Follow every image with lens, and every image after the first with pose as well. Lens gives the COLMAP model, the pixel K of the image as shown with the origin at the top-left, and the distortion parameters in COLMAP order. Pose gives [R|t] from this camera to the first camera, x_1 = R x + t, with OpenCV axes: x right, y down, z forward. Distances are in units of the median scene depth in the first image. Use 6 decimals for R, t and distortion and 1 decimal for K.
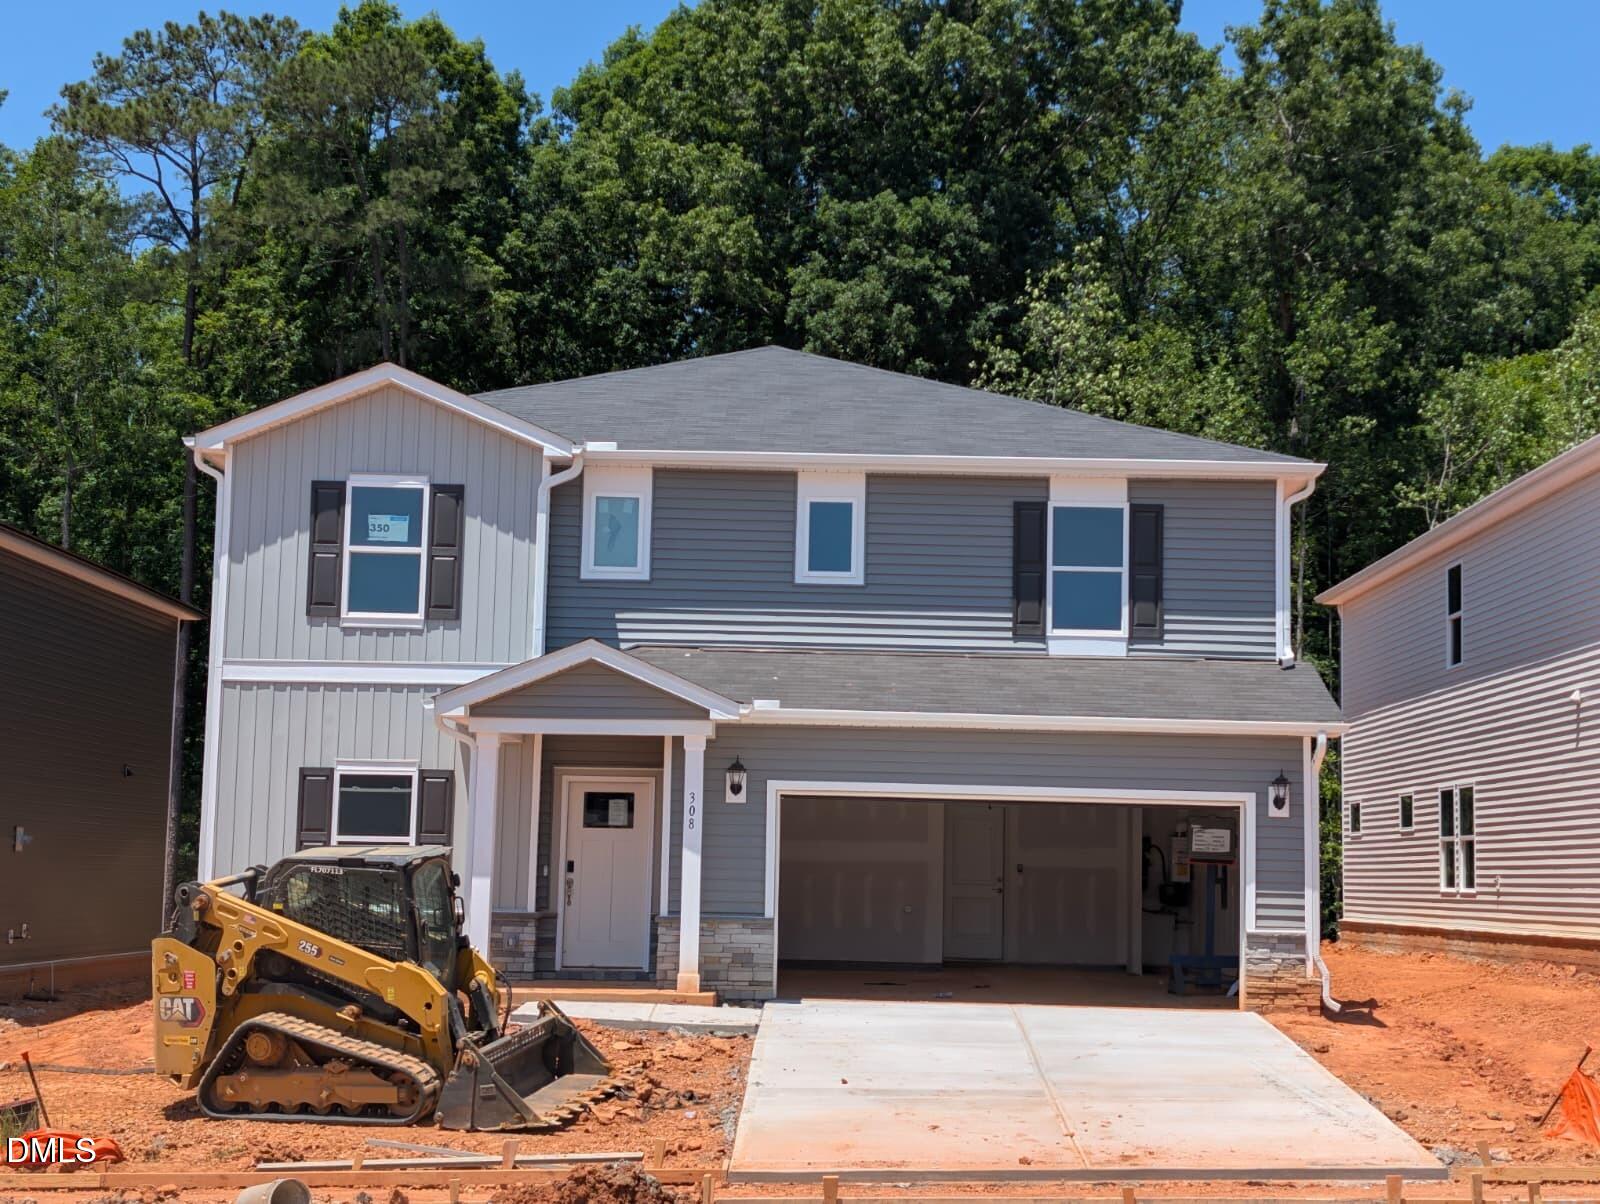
lens RADIAL K [[2469.5, 0, 809.2], [0, 2469.5, 596.7], [0, 0, 1]] dist [0.113327, 0.000000]
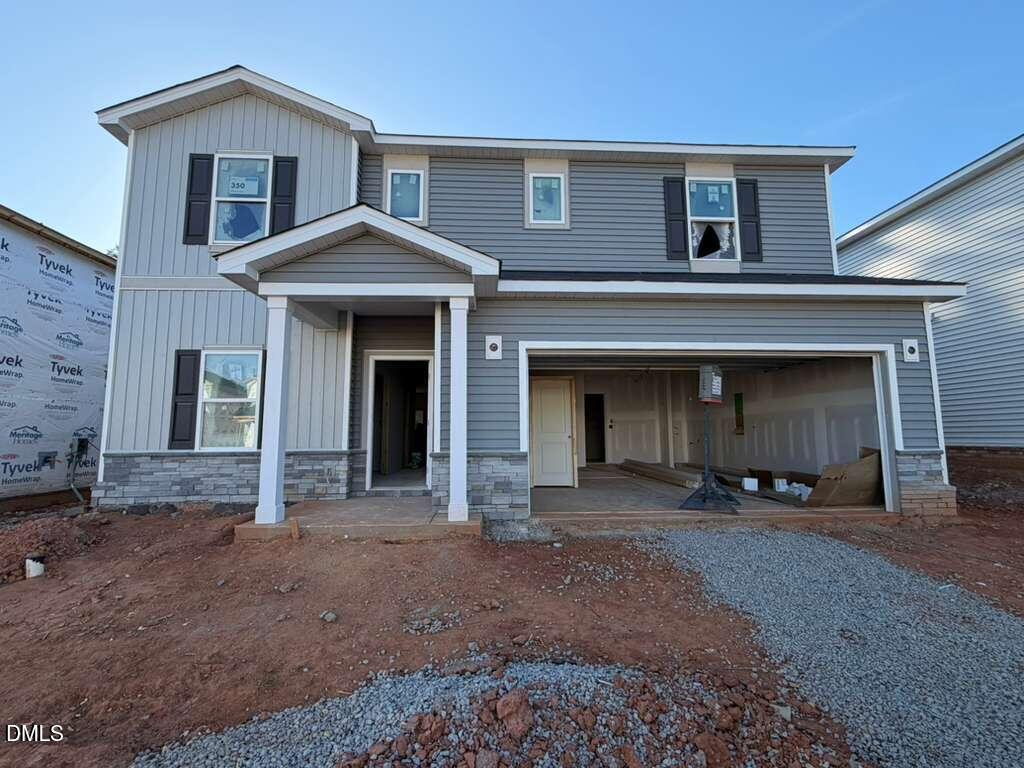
lens RADIAL K [[447.6, 0, 505.4], [0, 447.6, 389.0], [0, 0, 1]] dist [-0.010951, -0.000019]
pose [[0.998751, -0.021190, 0.045256, -0.032441], [0.020796, 0.999742, 0.009167, 0.091024], [-0.045439, -0.008214, 0.998933, 0.733346]]
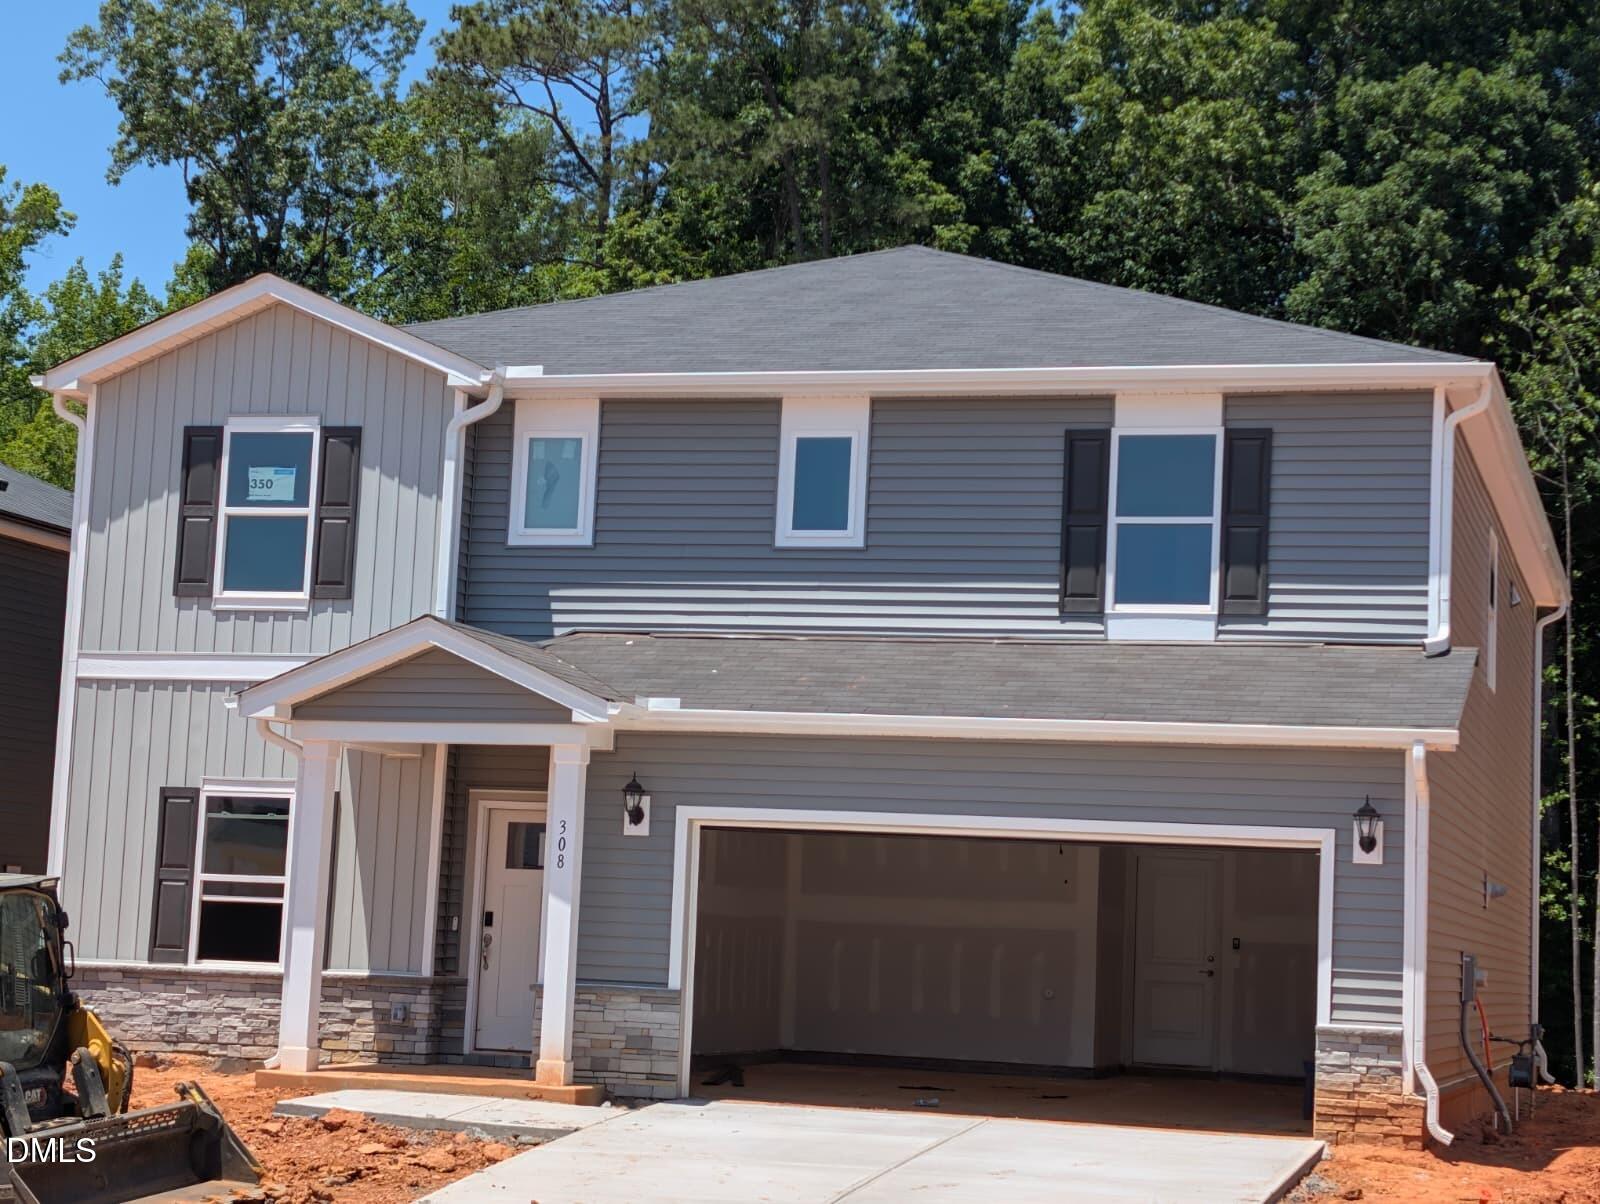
lens RADIAL K [[3034.6, 0, 796.9], [0, 3034.6, 604.2], [0, 0, 1]] dist [0.114646, 0.000000]
pose [[0.958219, -0.010602, -0.285838, 0.265719], [0.007860, 0.999911, -0.010737, 0.022108], [0.285926, 0.008042, 0.958218, 0.121494]]
